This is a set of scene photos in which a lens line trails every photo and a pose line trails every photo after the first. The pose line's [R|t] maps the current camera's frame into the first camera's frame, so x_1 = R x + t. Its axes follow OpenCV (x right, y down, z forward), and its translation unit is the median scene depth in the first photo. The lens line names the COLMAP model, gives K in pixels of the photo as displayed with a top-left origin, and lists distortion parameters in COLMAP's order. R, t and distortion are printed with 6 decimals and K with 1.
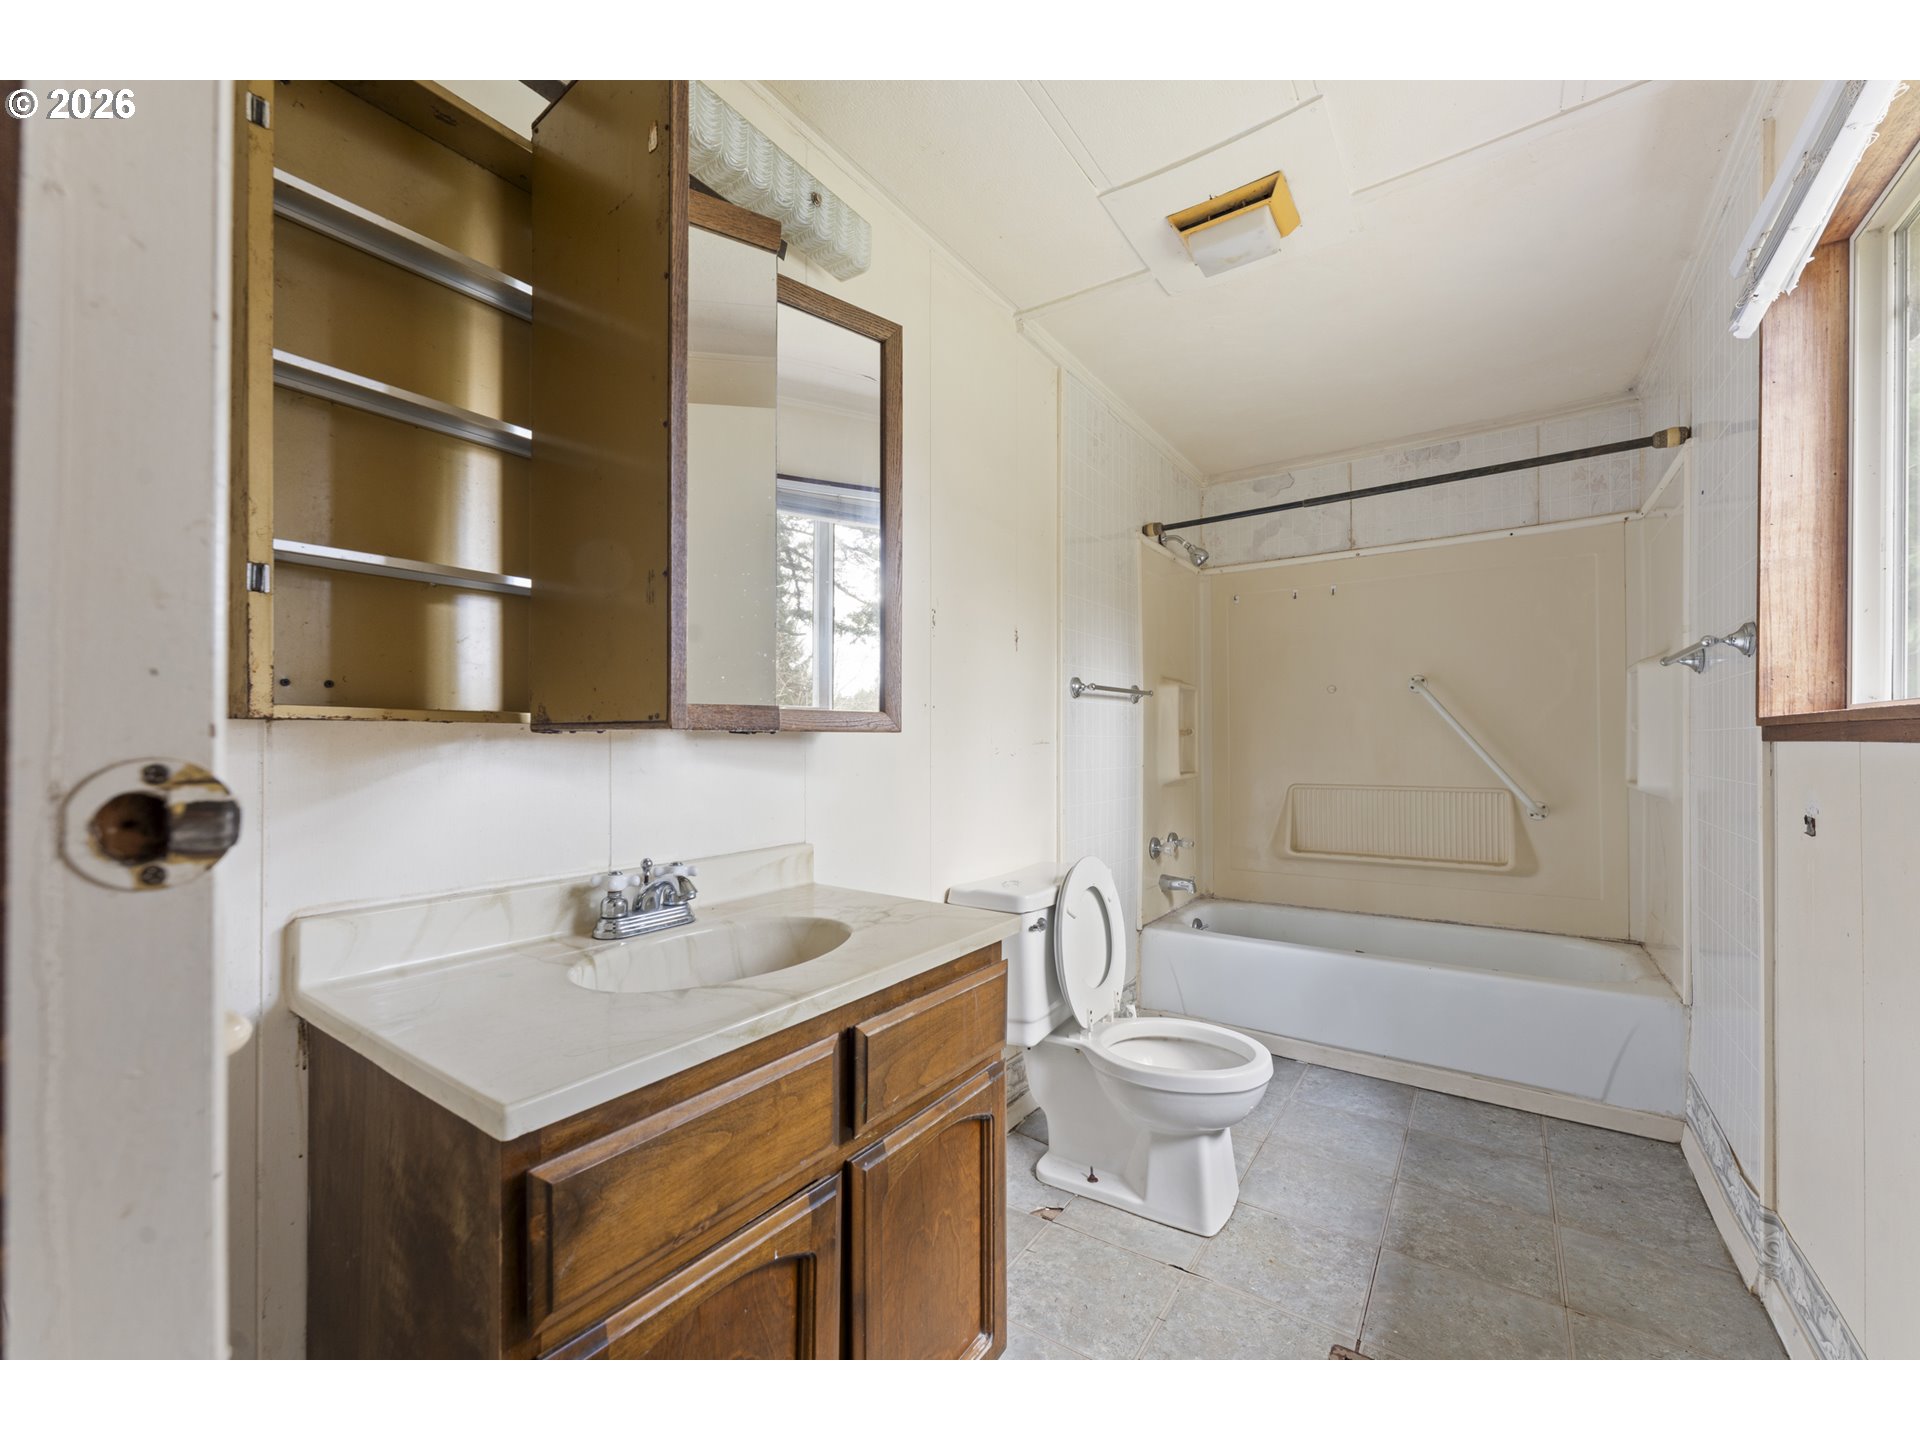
lens RADIAL K [[772.8, 0, 958.7], [0, 772.8, 729.0], [0, 0, 1]] dist [-0.002259, 0.000555]
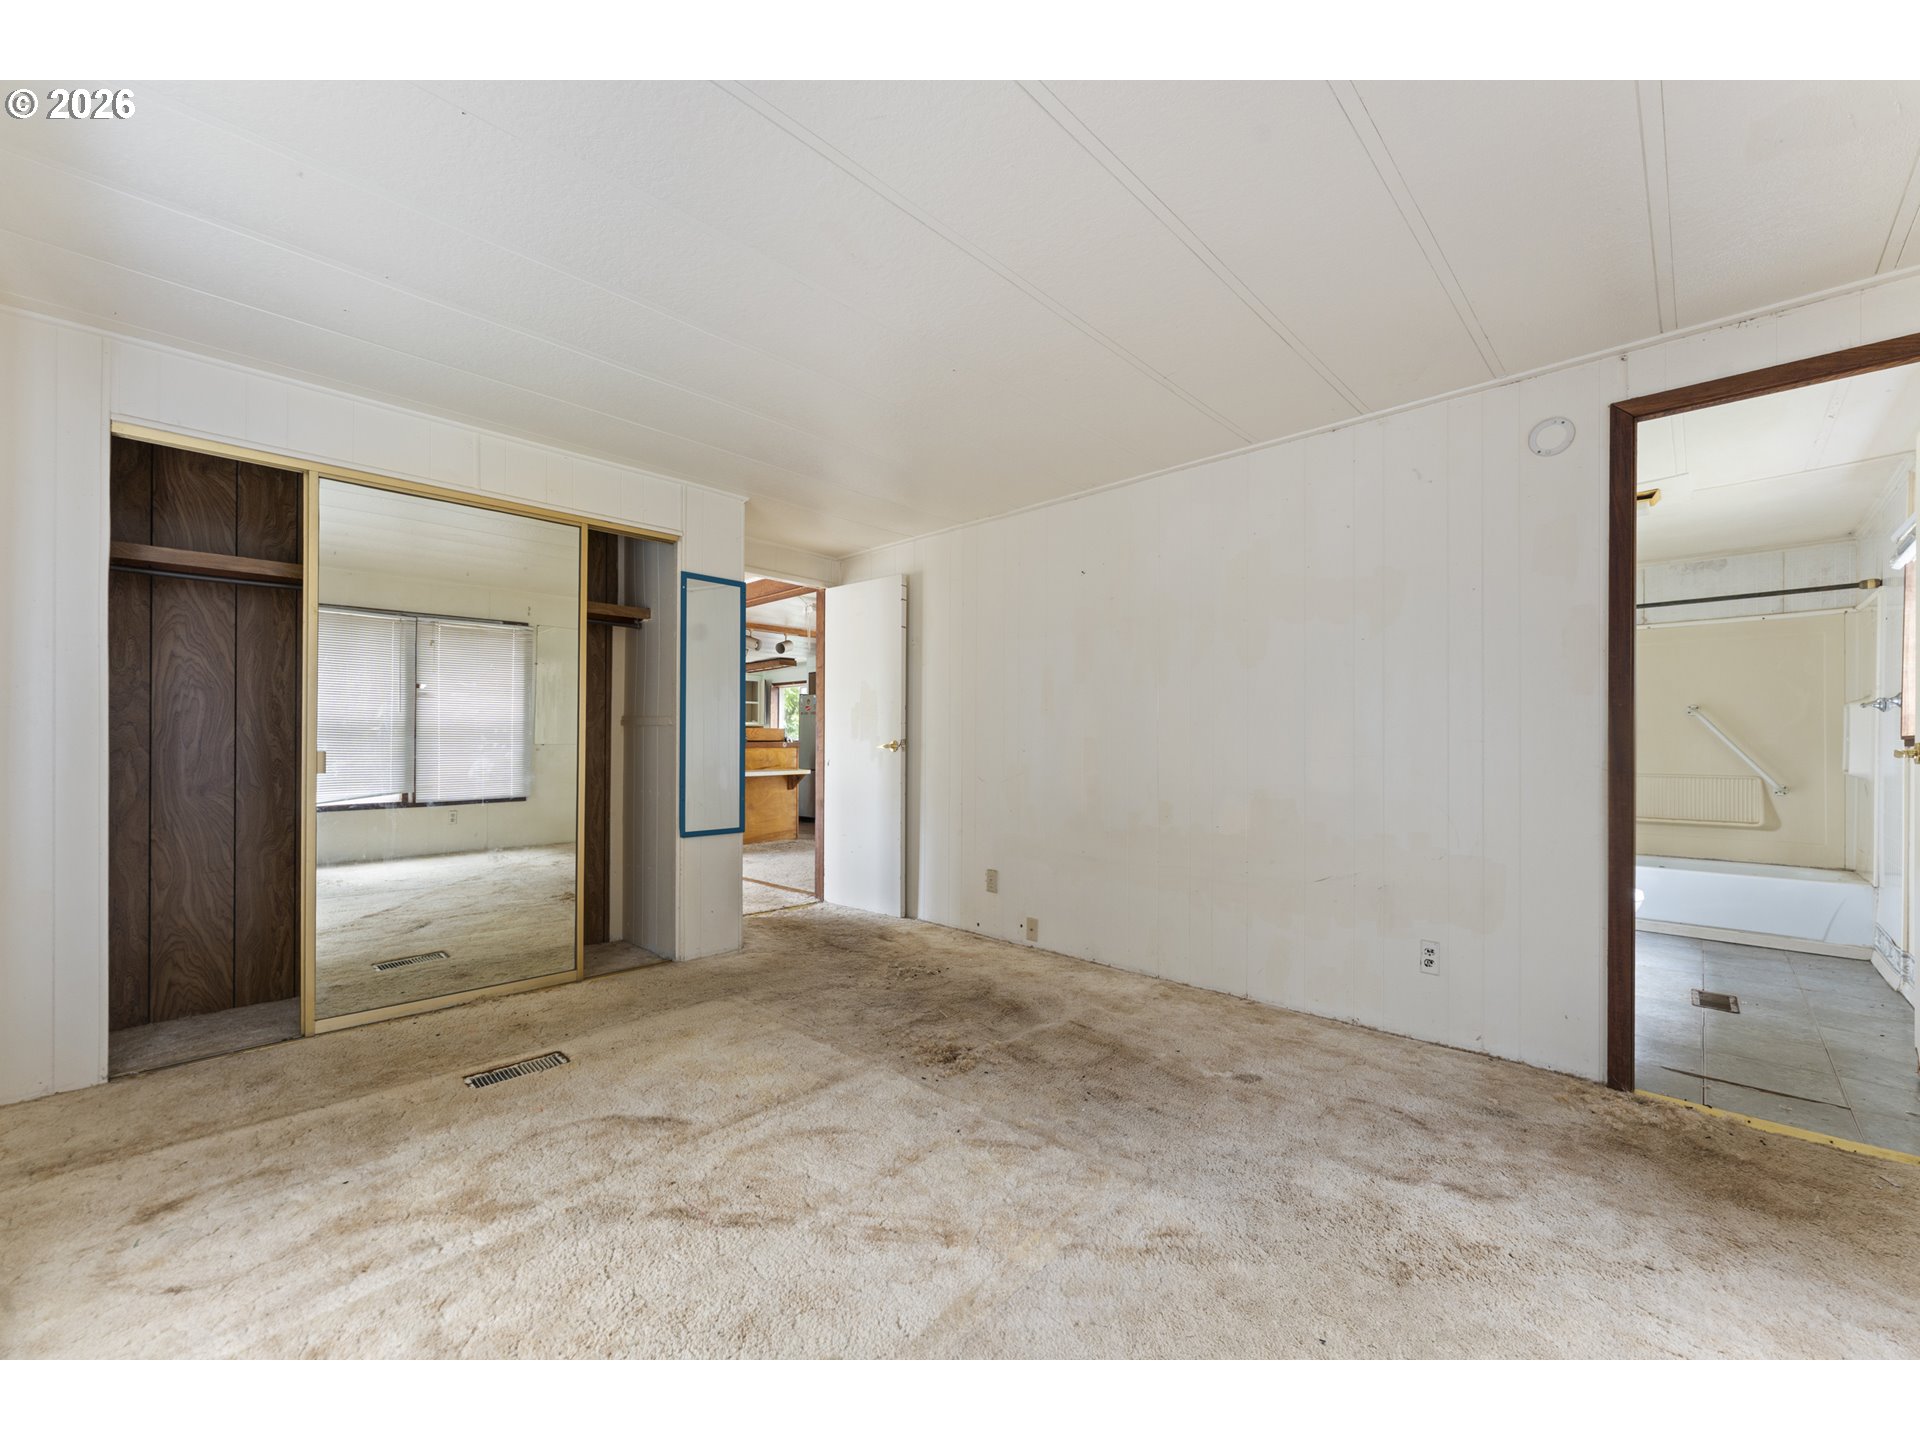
lens RADIAL K [[772.8, 0, 958.3], [0, 772.8, 731.0], [0, 0, 1]] dist [-0.002259, 0.000555]
pose [[0.987390, 0.011963, -0.157856, -0.951595], [-0.011920, 0.999928, 0.001216, 0.001307], [0.157860, 0.000681, 0.987461, -1.184651]]
